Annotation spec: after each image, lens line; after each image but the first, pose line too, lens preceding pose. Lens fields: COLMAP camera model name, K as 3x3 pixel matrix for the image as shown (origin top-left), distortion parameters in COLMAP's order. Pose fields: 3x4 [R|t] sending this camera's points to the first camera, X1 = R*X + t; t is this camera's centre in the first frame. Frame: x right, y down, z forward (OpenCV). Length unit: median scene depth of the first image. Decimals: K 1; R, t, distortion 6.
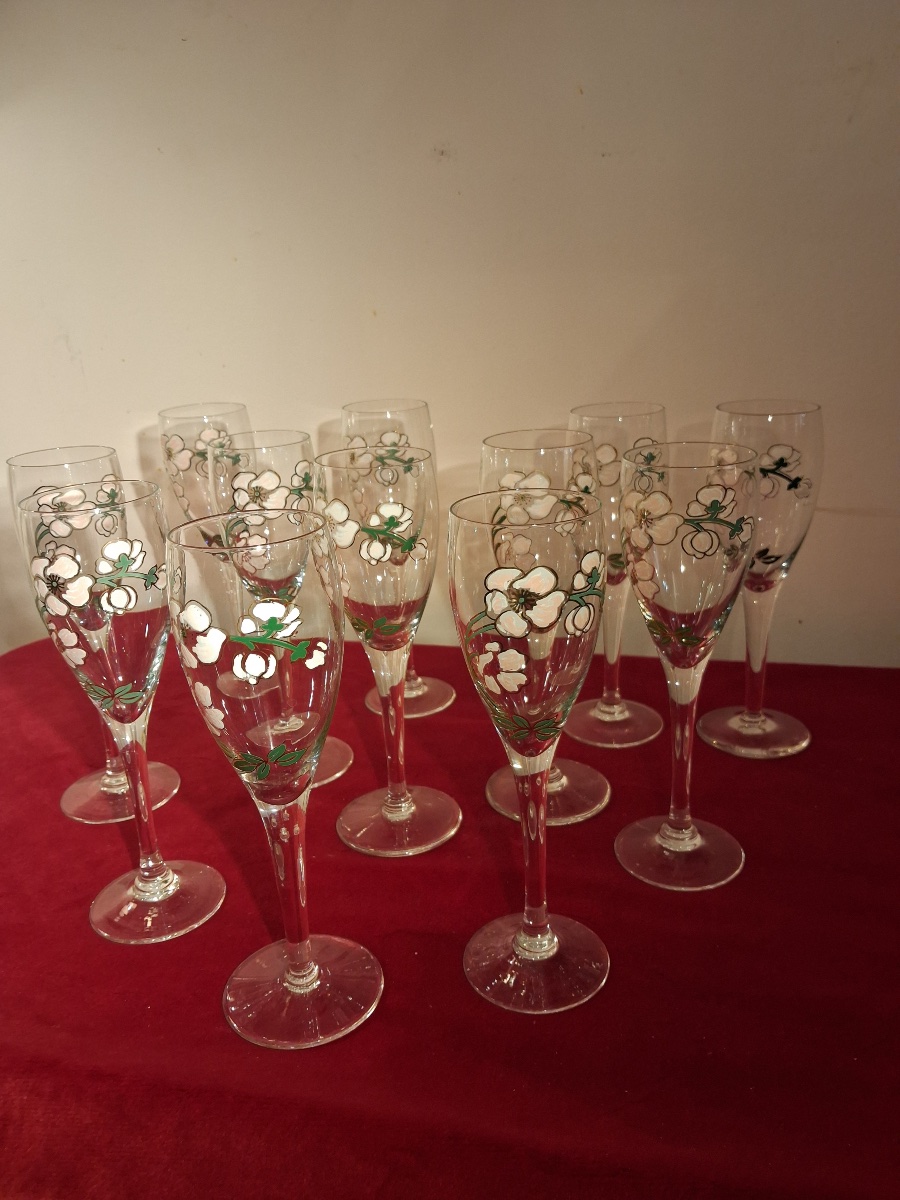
lens RADIAL K [[930.4, 0, 451.4], [0, 930.4, 639.9], [0, 0, 1]] dist [0.053361, -0.126270]
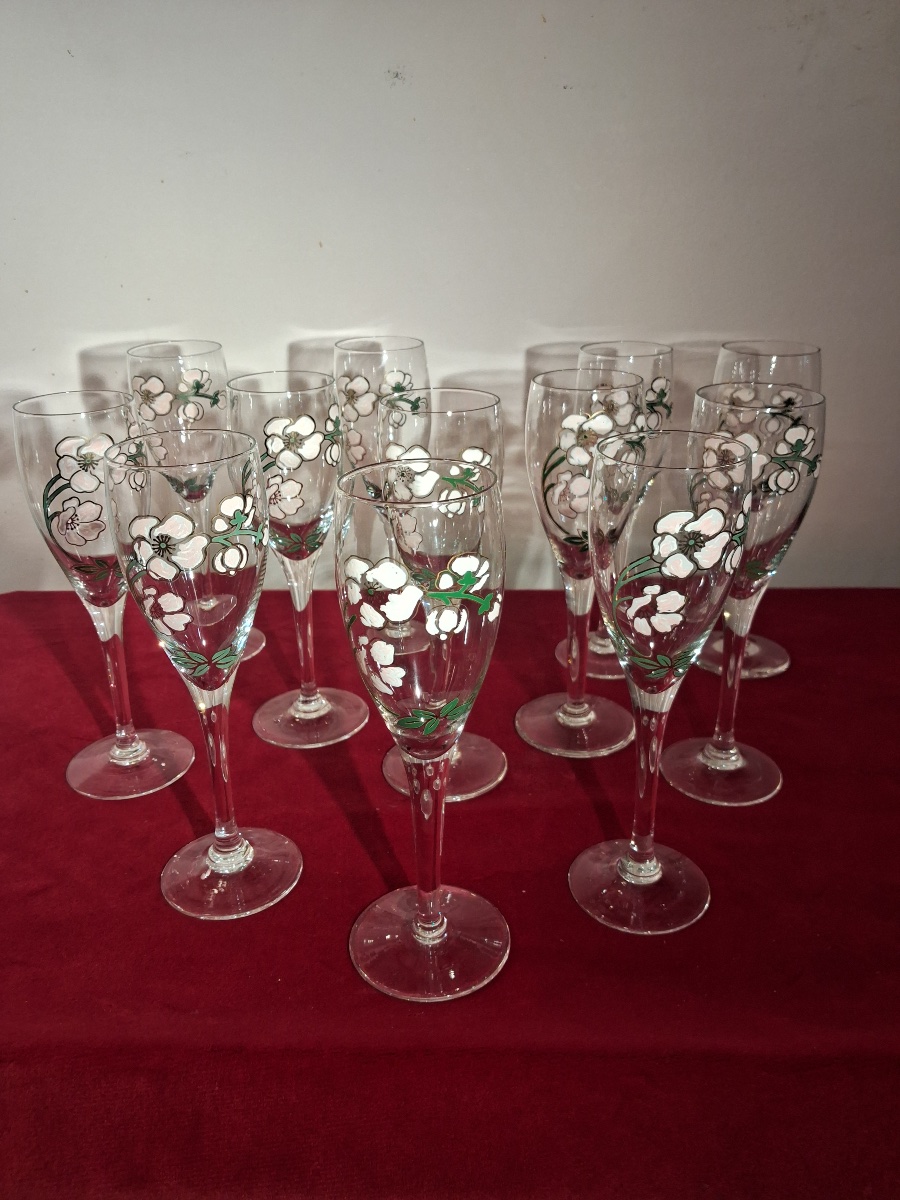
lens RADIAL K [[930.4, 0, 451.4], [0, 930.4, 639.9], [0, 0, 1]] dist [0.053361, -0.126270]
pose [[0.977809, -0.061615, 0.200235, -0.333647], [0.048301, 0.996326, 0.070715, -0.018047], [-0.203857, -0.059474, 0.977193, 0.038912]]
